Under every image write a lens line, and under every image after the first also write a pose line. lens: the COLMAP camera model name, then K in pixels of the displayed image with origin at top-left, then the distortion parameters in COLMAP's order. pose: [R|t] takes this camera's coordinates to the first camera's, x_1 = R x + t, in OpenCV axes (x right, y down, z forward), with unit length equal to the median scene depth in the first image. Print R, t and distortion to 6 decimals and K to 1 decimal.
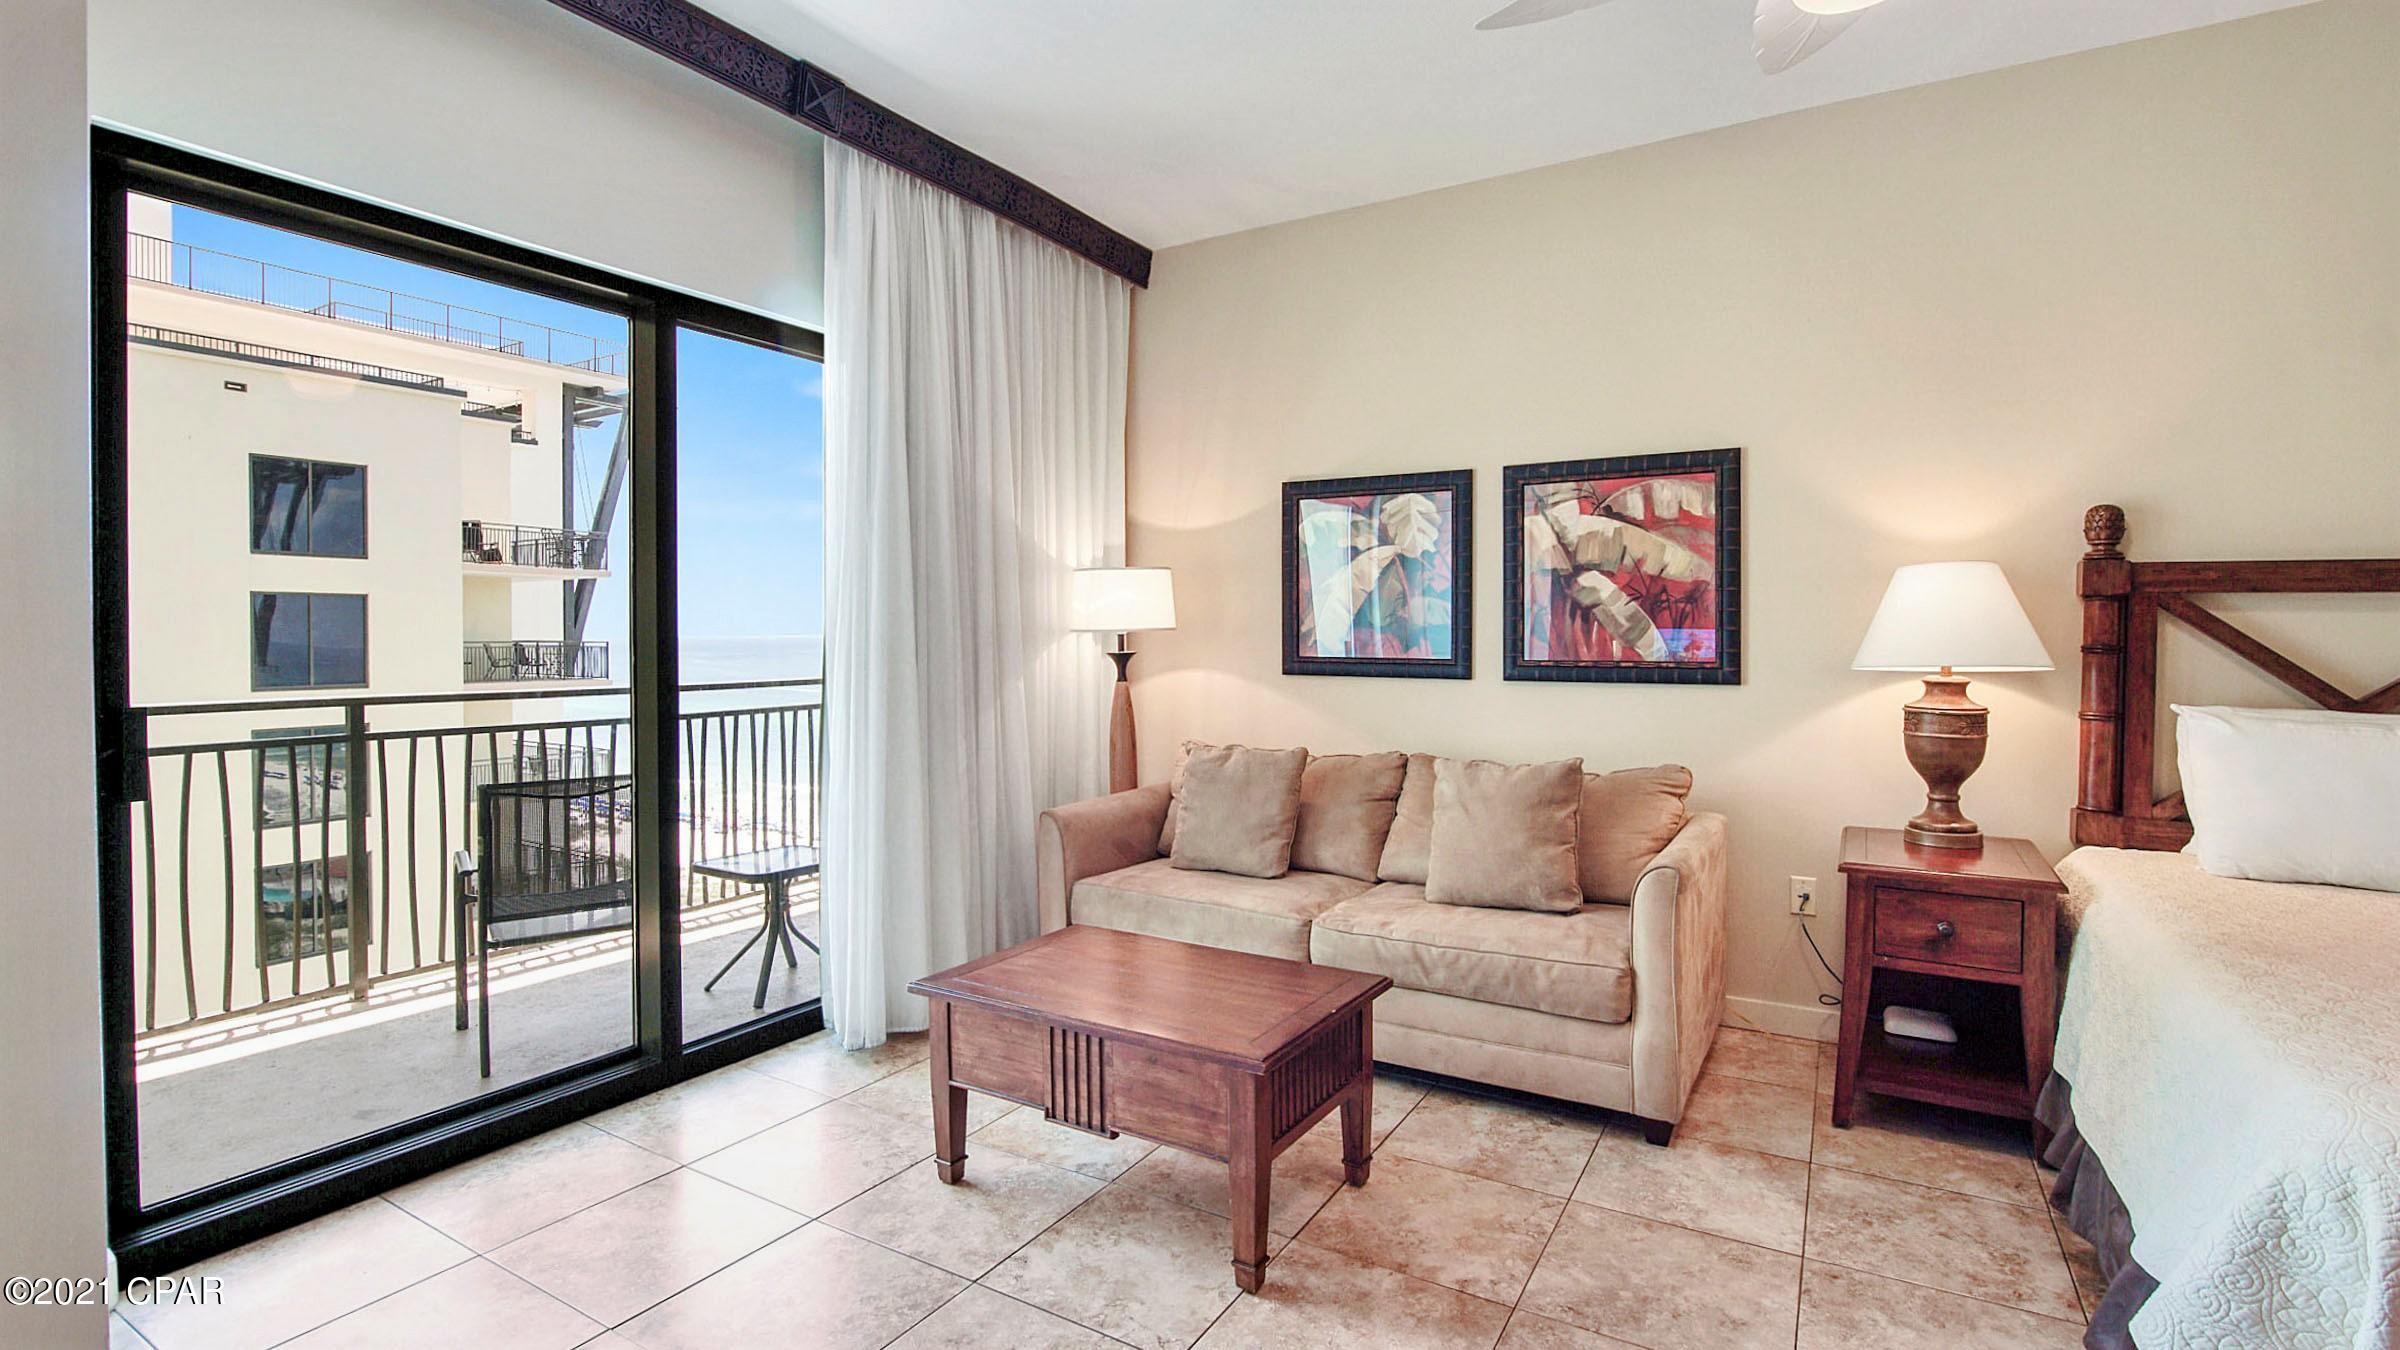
lens RADIAL K [[1088.3, 0, 1220.5], [0, 1088.3, 649.5], [0, 0, 1]] dist [-0.015840, -0.000267]
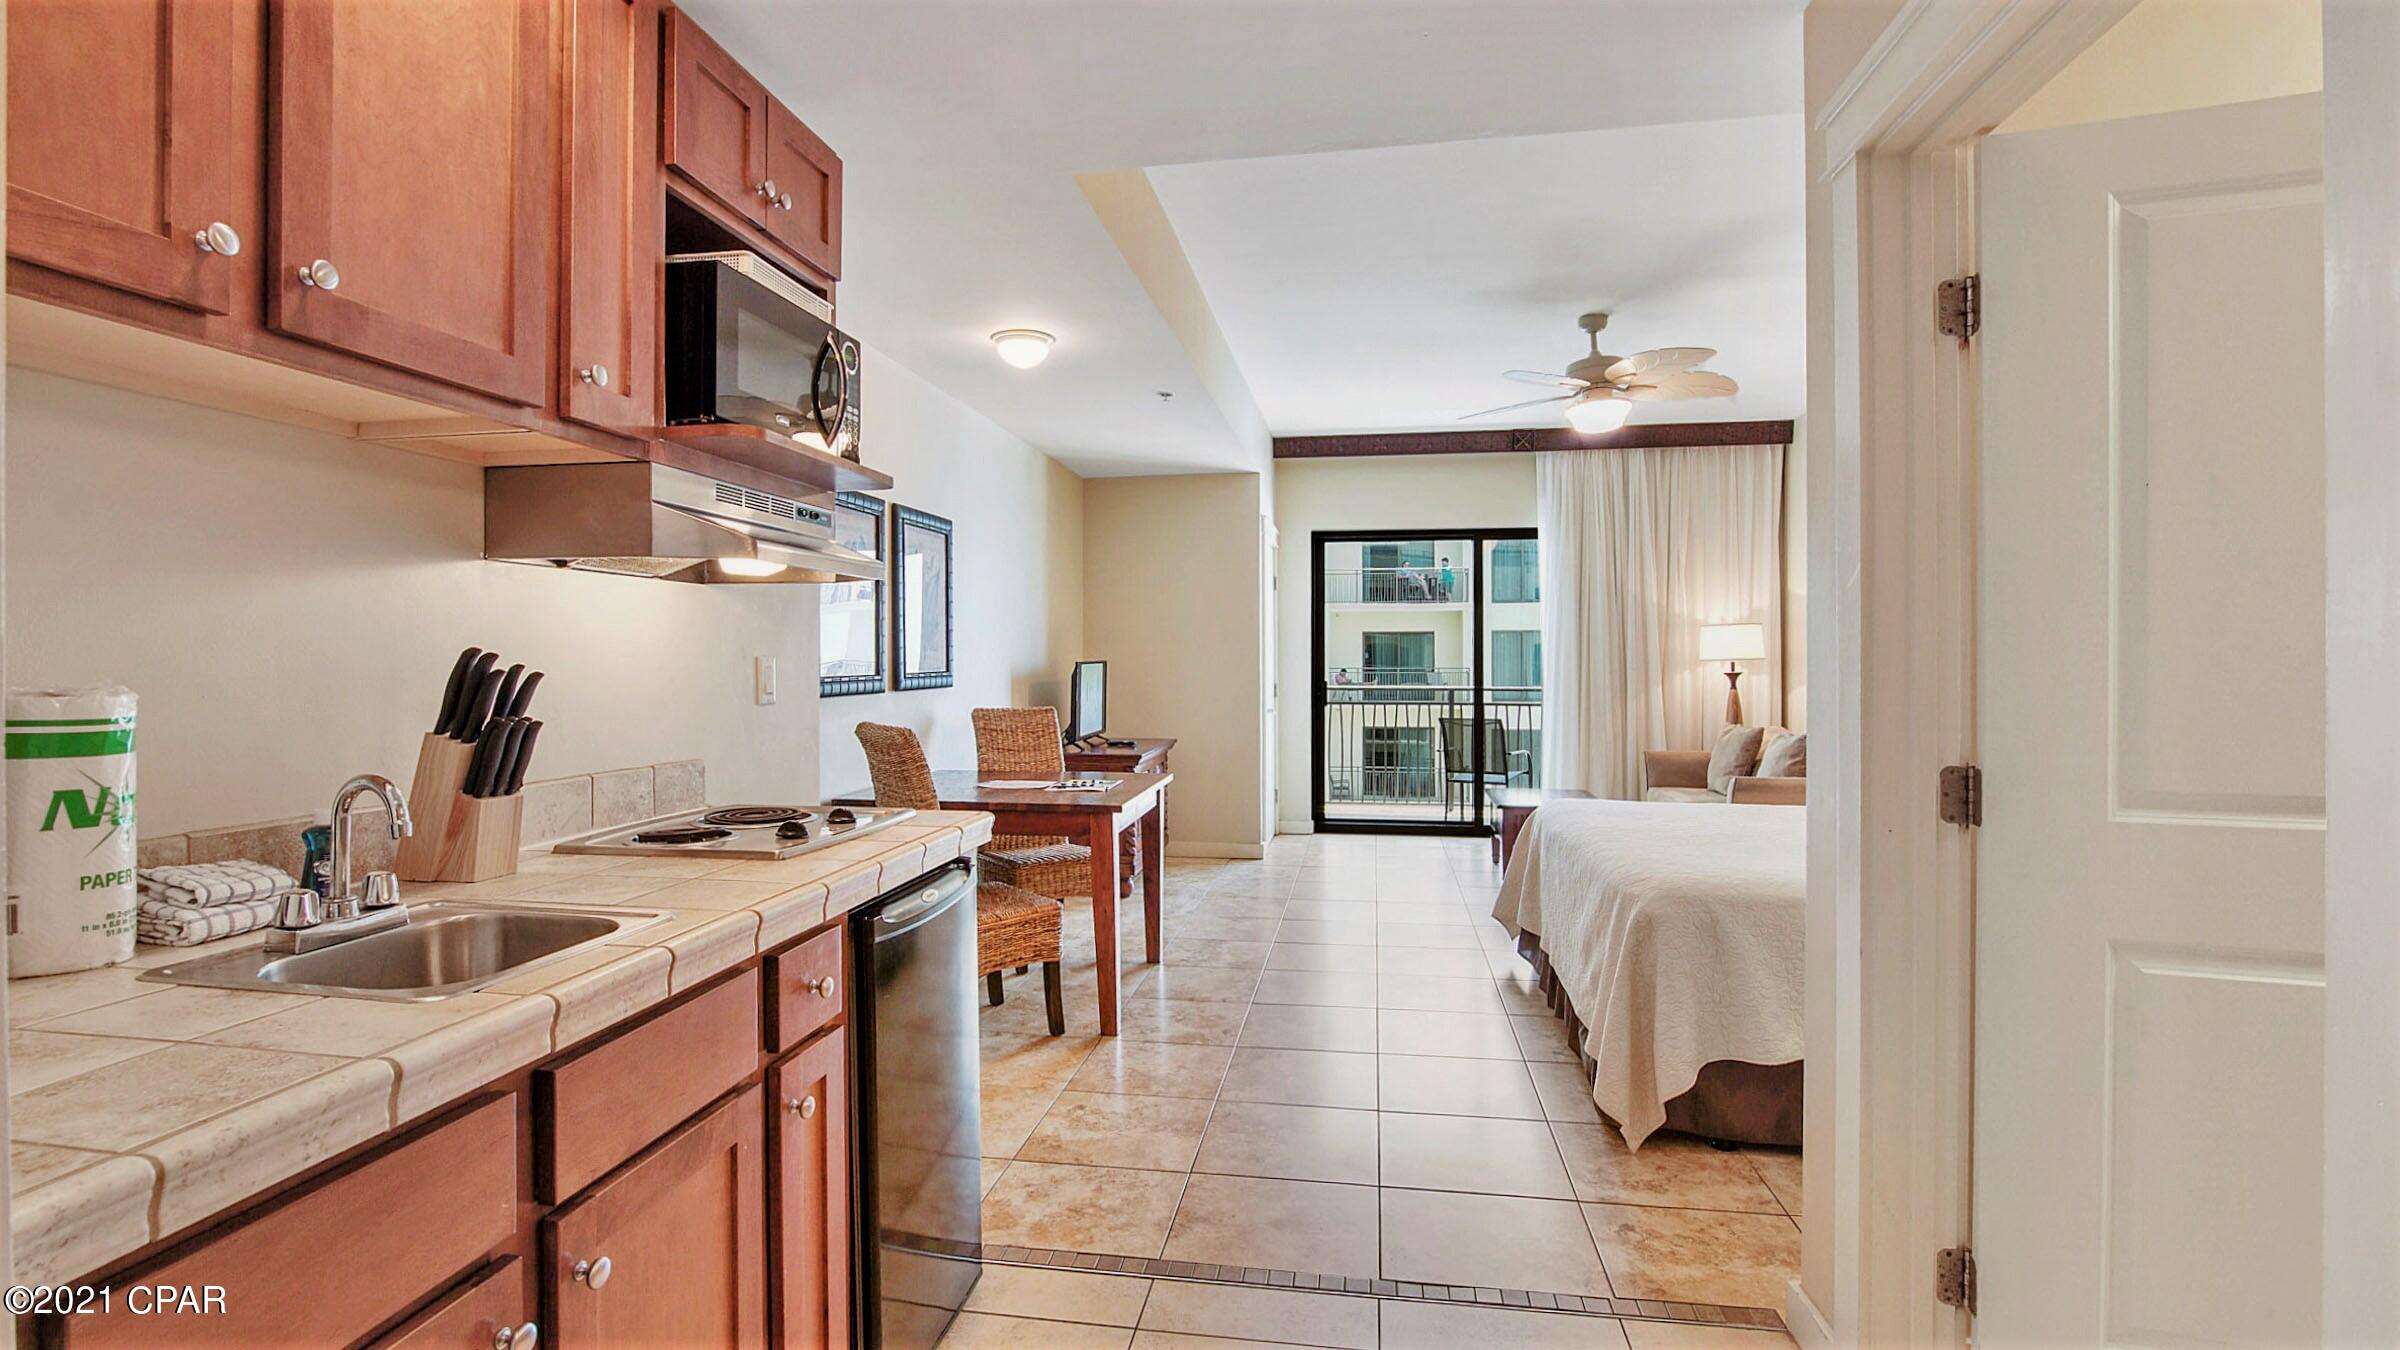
lens RADIAL K [[1075.0, 0, 1168.4], [0, 1075.0, 668.9], [0, 0, 1]] dist [-0.017276, 0.000138]
pose [[0.332721, 0.006954, -0.943000, 1.641885], [-0.013038, 0.999911, 0.002773, 0.005709], [0.942935, 0.011372, 0.332782, -0.545478]]
